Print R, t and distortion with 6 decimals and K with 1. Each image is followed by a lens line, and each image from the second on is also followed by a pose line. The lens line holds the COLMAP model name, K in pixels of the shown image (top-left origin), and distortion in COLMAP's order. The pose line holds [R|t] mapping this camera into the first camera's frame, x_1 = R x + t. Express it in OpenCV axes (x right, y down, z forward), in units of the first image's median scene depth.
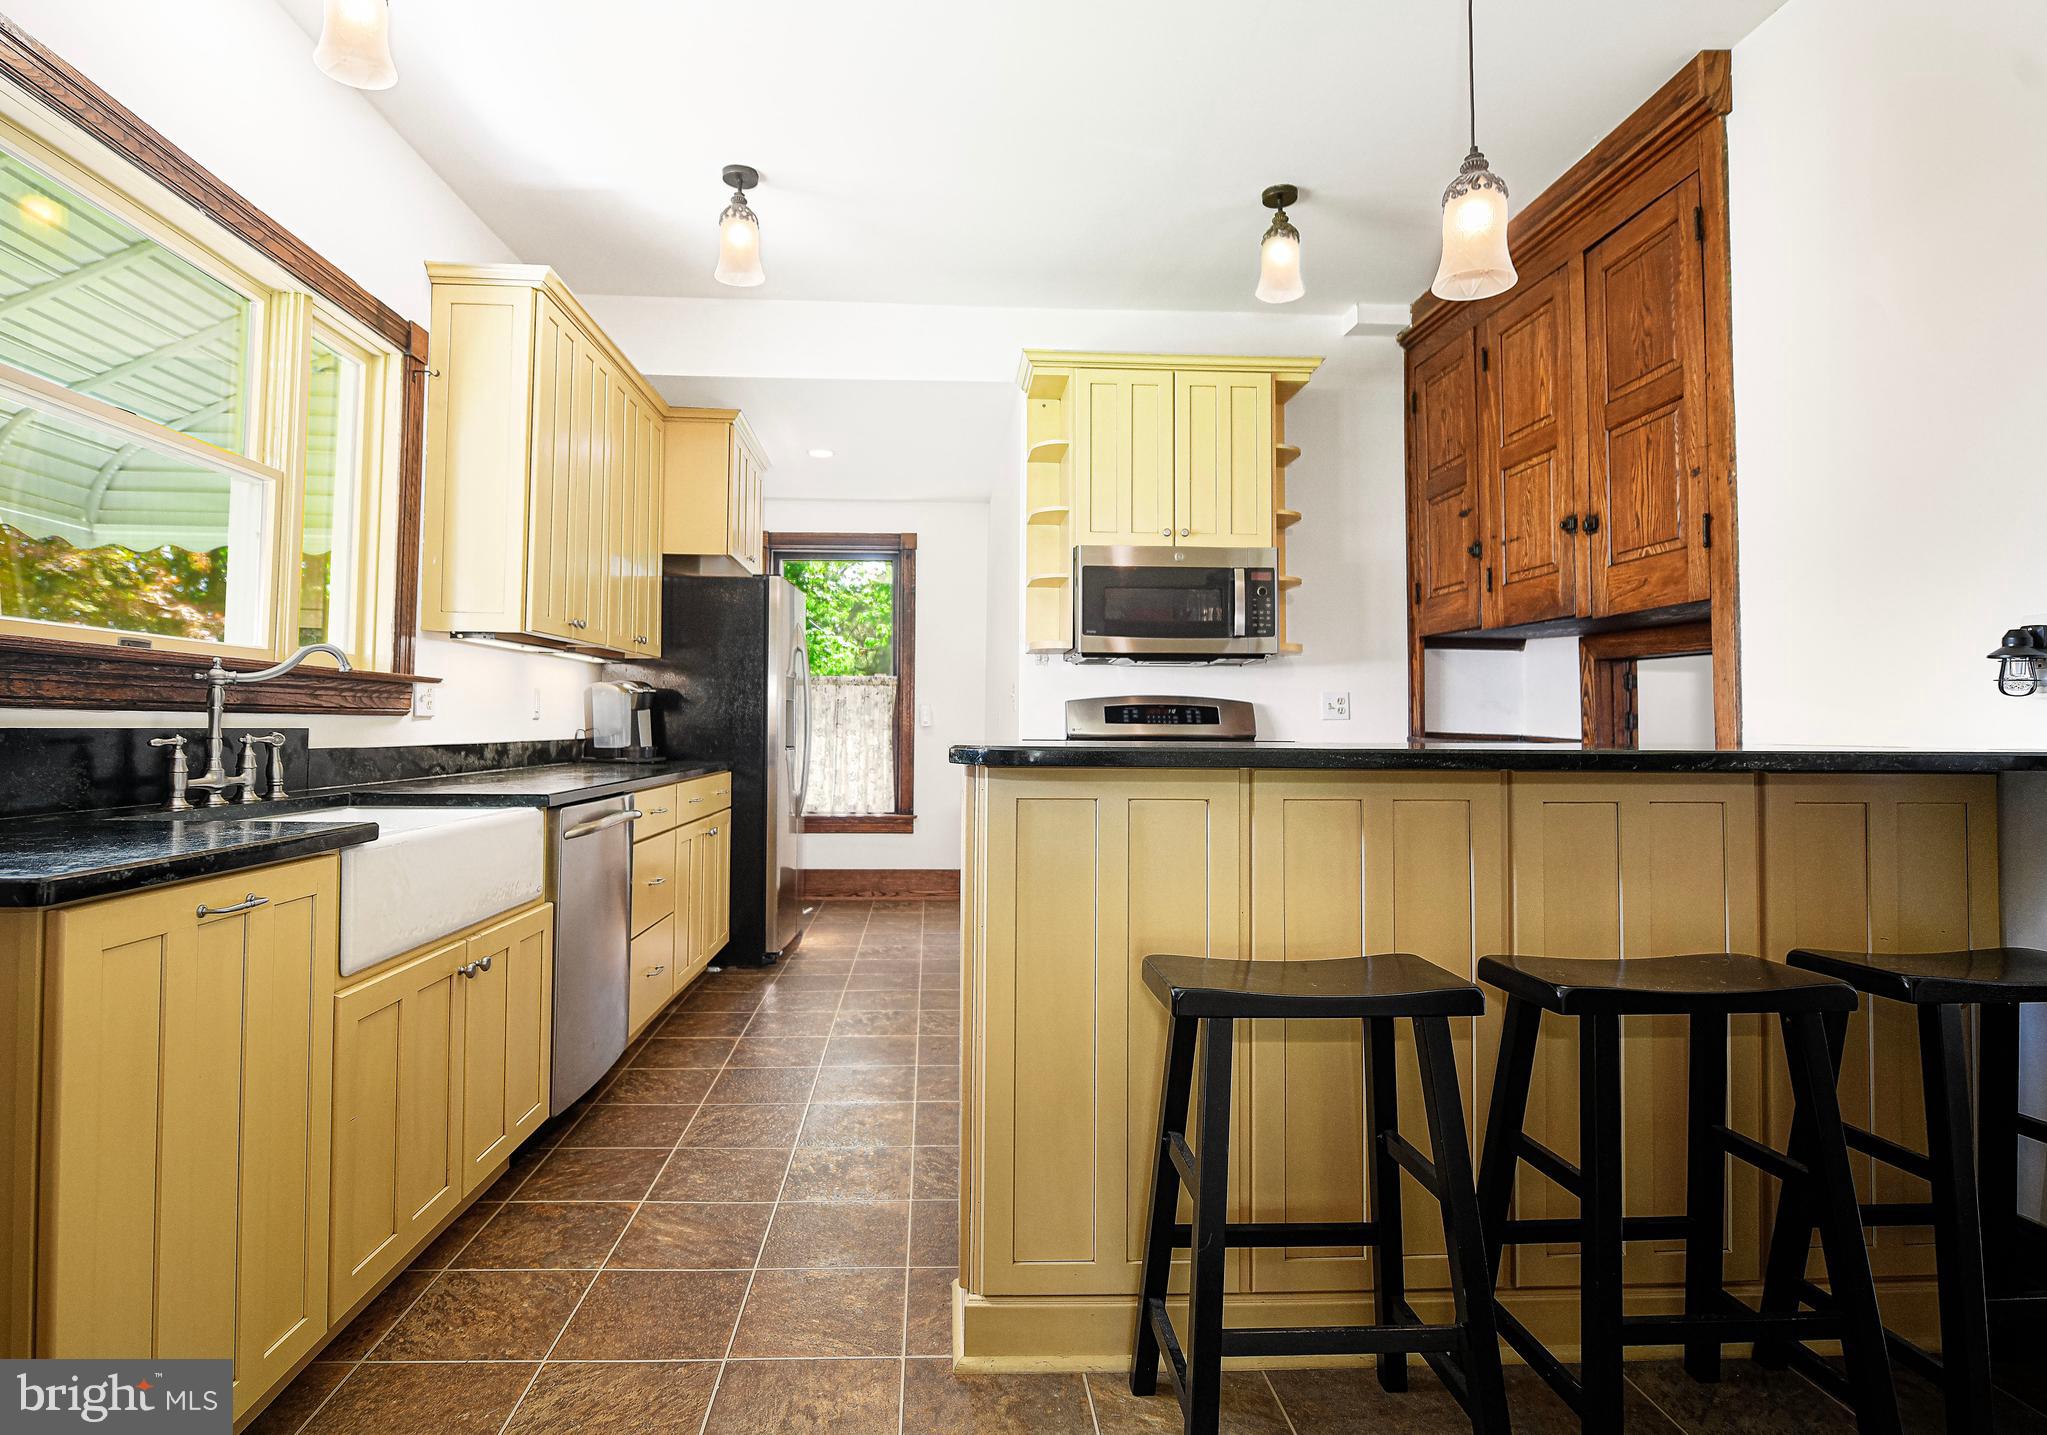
lens RADIAL K [[1073.7, 0, 1022.9], [0, 1073.7, 723.6], [0, 0, 1]] dist [-0.002182, -0.000334]
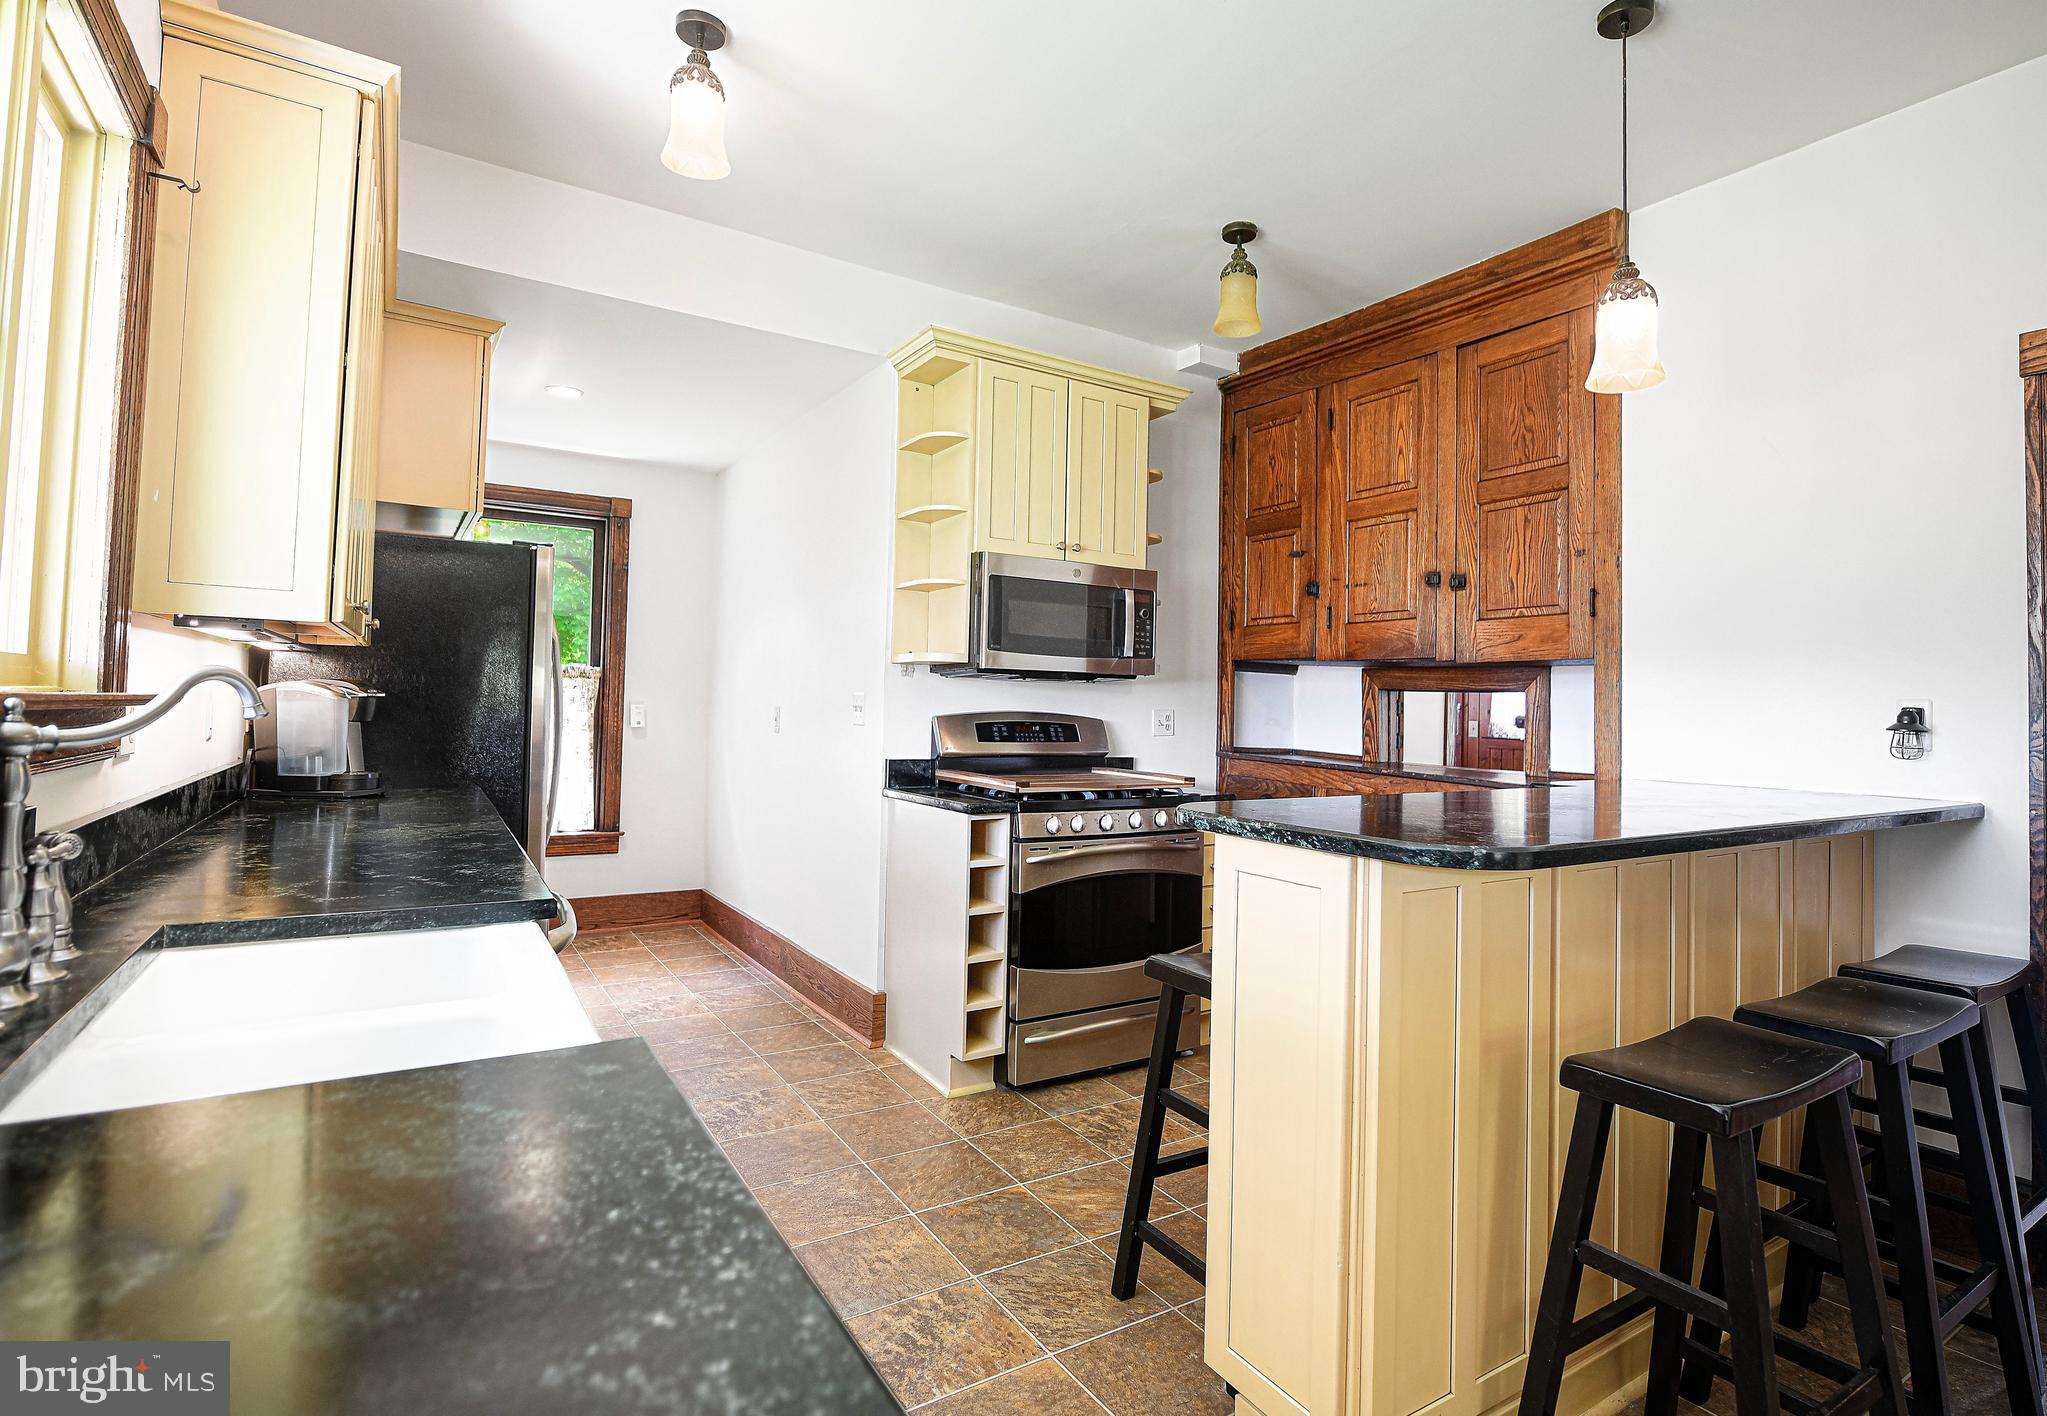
lens RADIAL K [[1014.3, 0, 1024.8], [0, 1014.3, 702.2], [0, 0, 1]] dist [-0.005532, -0.000281]
pose [[0.866903, 0.014728, 0.498260, -0.397519], [-0.019566, 0.999798, 0.004489, -0.047773], [-0.498093, -0.013640, 0.867016, 0.260546]]
